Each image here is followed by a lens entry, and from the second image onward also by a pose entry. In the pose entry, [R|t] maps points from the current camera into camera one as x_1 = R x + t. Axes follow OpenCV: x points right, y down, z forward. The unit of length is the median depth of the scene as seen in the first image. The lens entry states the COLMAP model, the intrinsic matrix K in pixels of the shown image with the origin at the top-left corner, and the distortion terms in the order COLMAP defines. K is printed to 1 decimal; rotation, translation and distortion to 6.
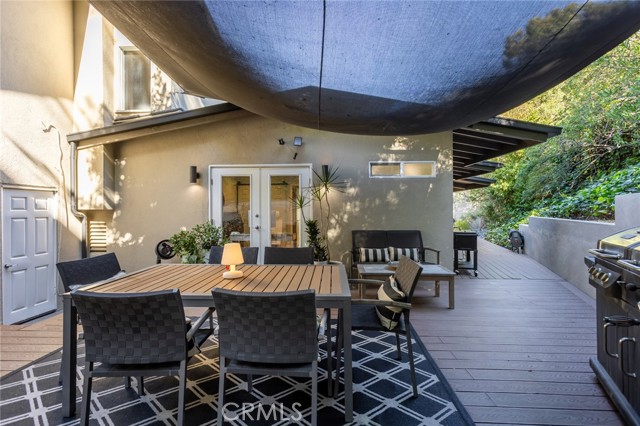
lens RADIAL K [[293.5, 0, 320.0], [0, 293.5, 213.0], [0, 0, 1]] dist [-0.000792, -0.000008]
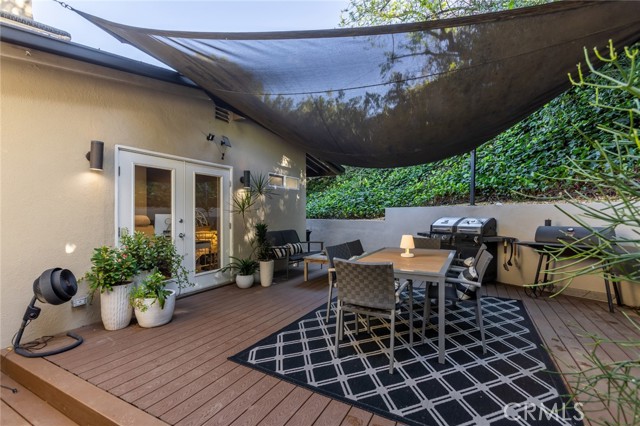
lens RADIAL K [[291.9, 0, 320.0], [0, 291.9, 213.0], [0, 0, 1]] dist [0.000064, 0.000181]
pose [[0.422322, 0.005618, 0.906429, -0.786420], [0.005728, 0.999944, -0.008867, -0.003469], [-0.906428, 0.008937, 0.422266, 0.325156]]
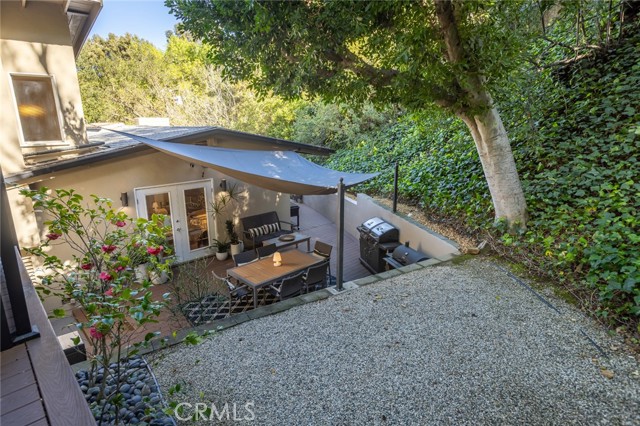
lens RADIAL K [[366.7, 0, 320.0], [0, 366.7, 213.0], [0, 0, 1]] dist [0.000922, 0.000223]
pose [[0.682022, -0.183566, 0.707919, -0.952013], [0.006613, 0.969495, 0.245023, -0.433828], [-0.731302, -0.162430, 0.662431, -0.566155]]
